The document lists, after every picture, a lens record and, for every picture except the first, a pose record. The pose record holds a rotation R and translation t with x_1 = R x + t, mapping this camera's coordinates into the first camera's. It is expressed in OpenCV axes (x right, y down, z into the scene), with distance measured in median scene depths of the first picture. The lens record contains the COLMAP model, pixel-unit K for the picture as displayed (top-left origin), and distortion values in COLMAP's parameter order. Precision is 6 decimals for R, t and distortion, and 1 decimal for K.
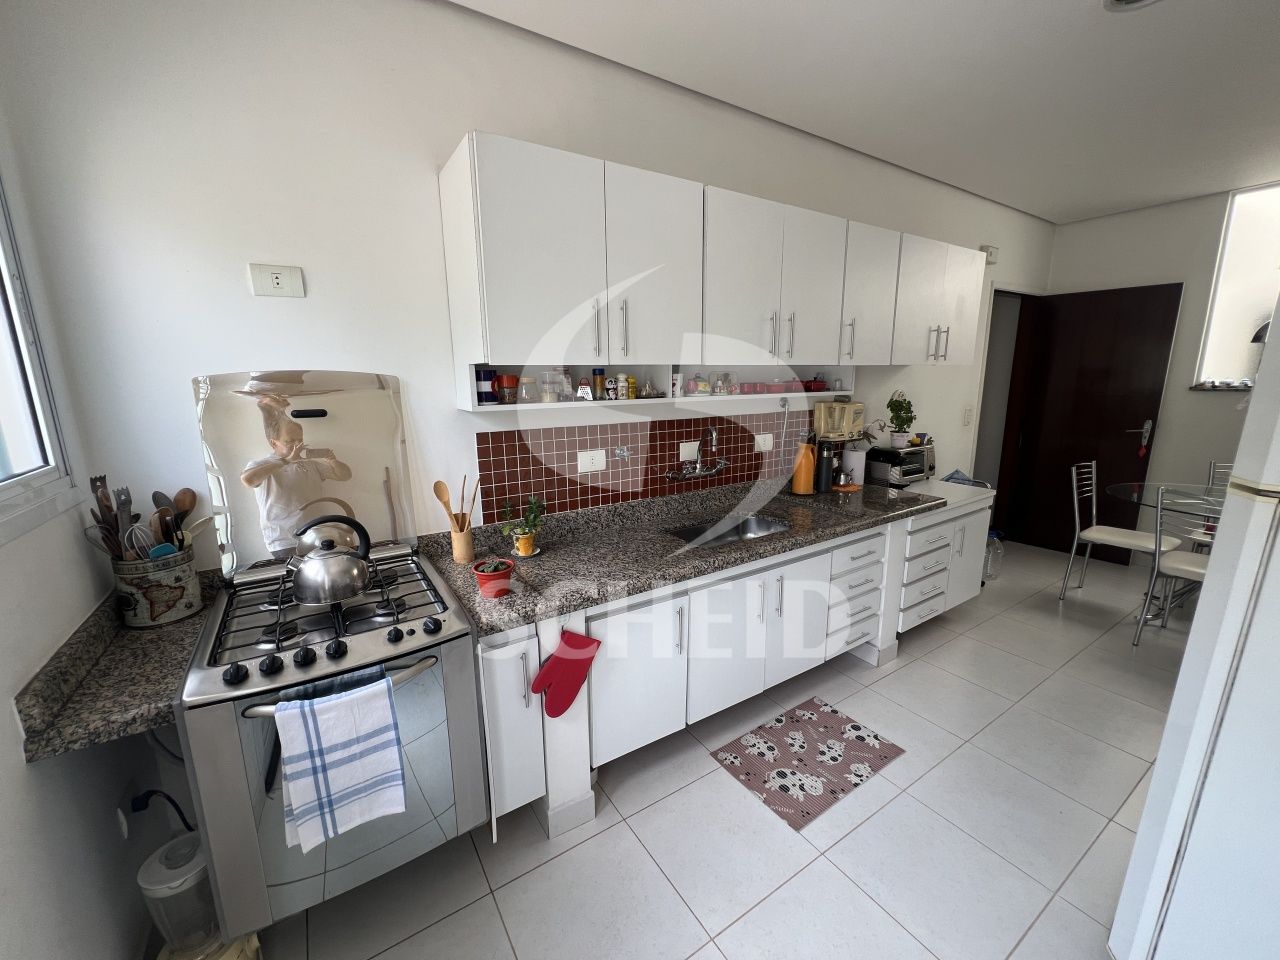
lens RADIAL K [[515.3, 0, 637.2], [0, 515.3, 481.1], [0, 0, 1]] dist [-0.002721, 0.000292]
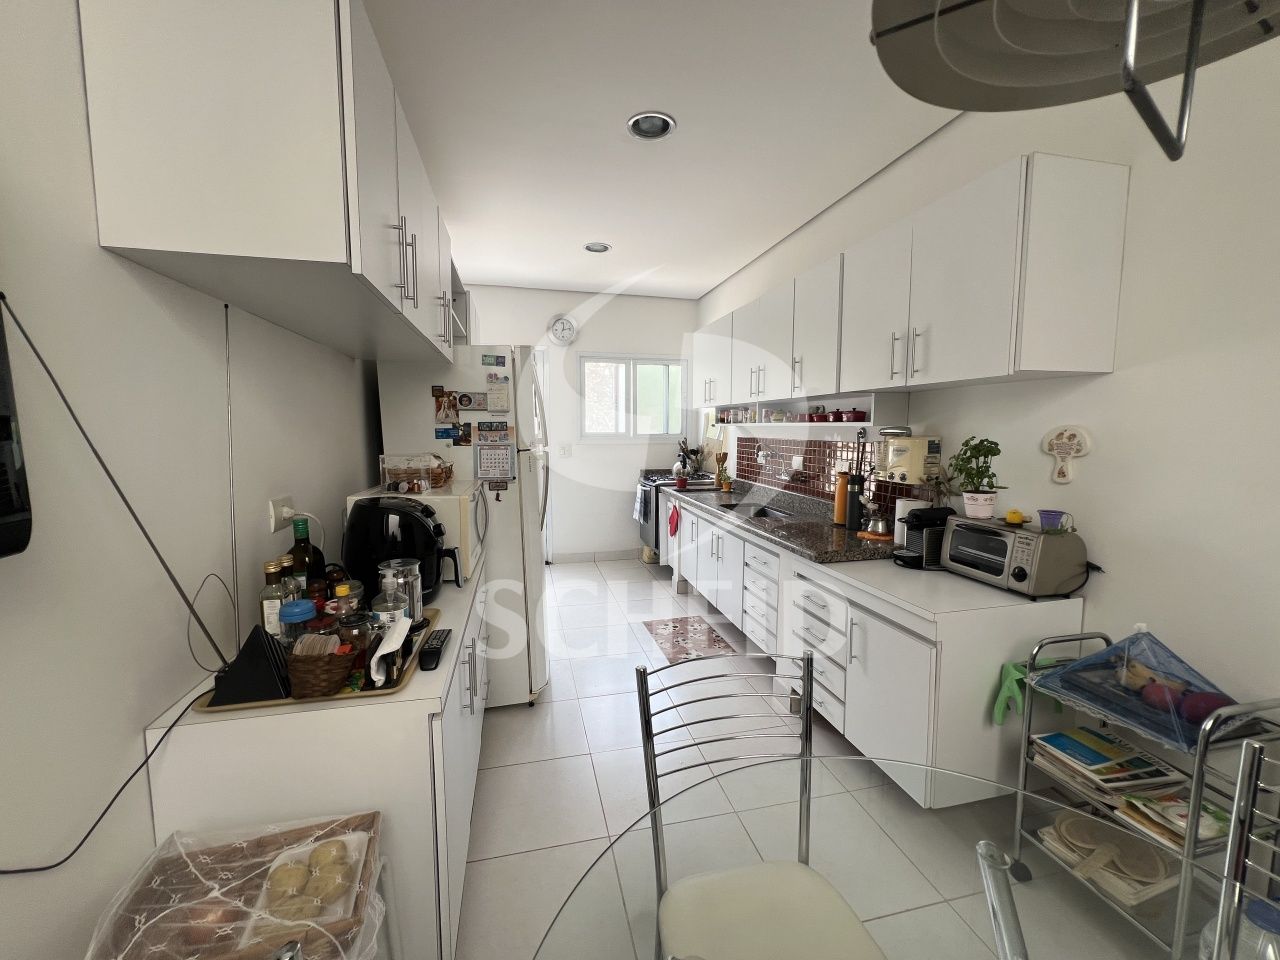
lens RADIAL K [[515.3, 0, 638.1], [0, 515.3, 479.4], [0, 0, 1]] dist [-0.002721, 0.000292]
pose [[-0.345835, 0.109127, -0.931928, 1.641378], [-0.172652, 0.968854, 0.177522, -0.196359], [0.922274, 0.222292, -0.316222, 1.116504]]
